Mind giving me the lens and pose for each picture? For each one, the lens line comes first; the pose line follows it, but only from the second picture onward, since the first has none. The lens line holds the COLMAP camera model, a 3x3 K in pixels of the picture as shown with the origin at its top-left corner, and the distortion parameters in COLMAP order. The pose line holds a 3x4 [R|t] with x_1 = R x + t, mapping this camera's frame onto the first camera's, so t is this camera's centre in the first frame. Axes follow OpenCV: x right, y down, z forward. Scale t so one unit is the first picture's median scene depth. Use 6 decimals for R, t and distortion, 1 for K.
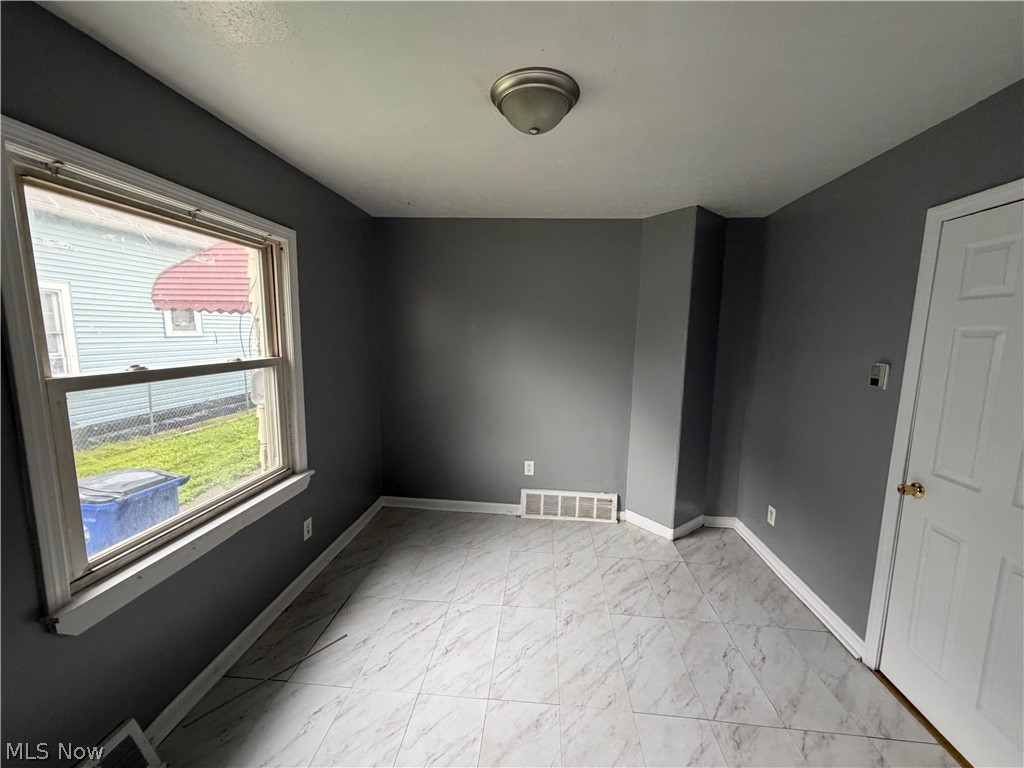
lens RADIAL K [[407.3, 0, 512.9], [0, 407.3, 383.8], [0, 0, 1]] dist [0.001325, 0.000145]
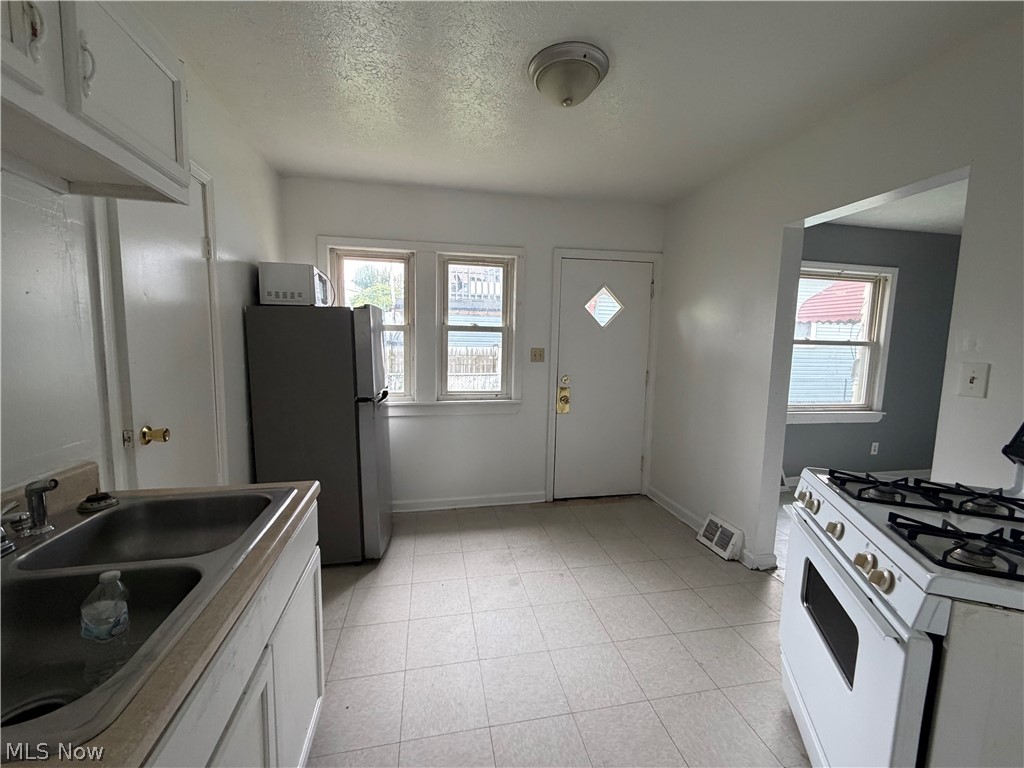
lens RADIAL K [[407.3, 0, 509.5], [0, 407.3, 382.8], [0, 0, 1]] dist [0.001325, 0.000145]
pose [[0.292782, 0.090128, -0.951922, 0.655994], [-0.143570, 0.988405, 0.049424, 0.248742], [0.945339, 0.122197, 0.302327, -0.994396]]
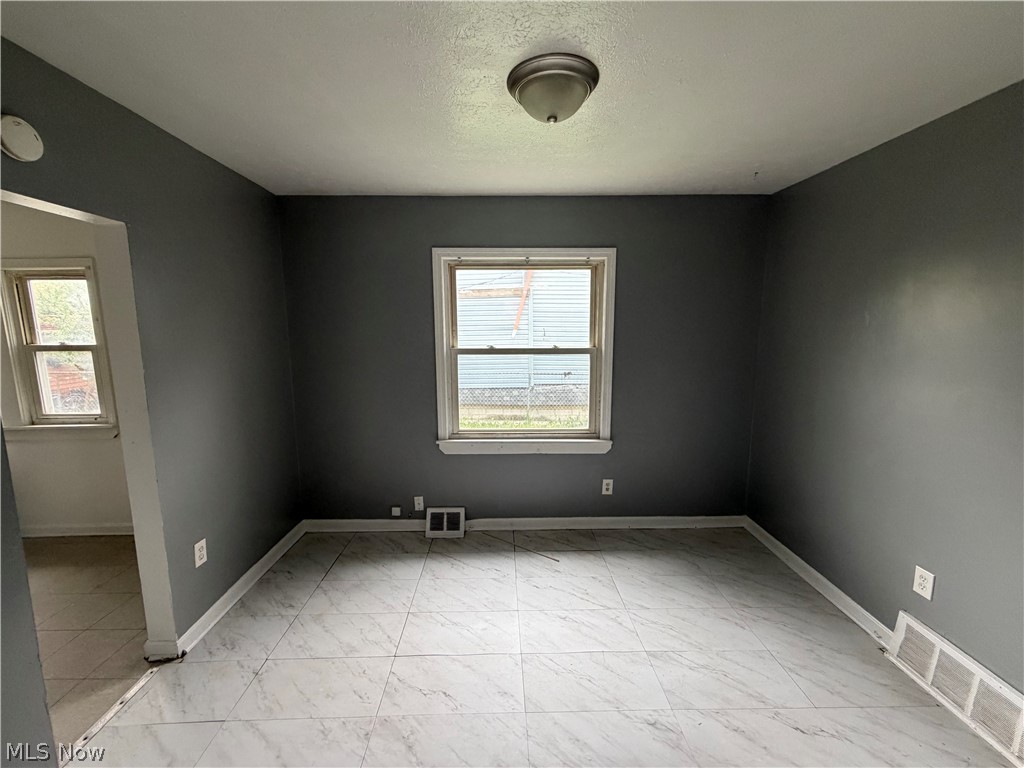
lens RADIAL K [[407.3, 0, 506.5], [0, 407.3, 385.5], [0, 0, 1]] dist [0.001325, 0.000145]
pose [[0.102457, 0.127751, -0.986500, 0.719901], [-0.124463, 0.985572, 0.114704, -0.059643], [0.986920, 0.111030, 0.116879, 0.566432]]
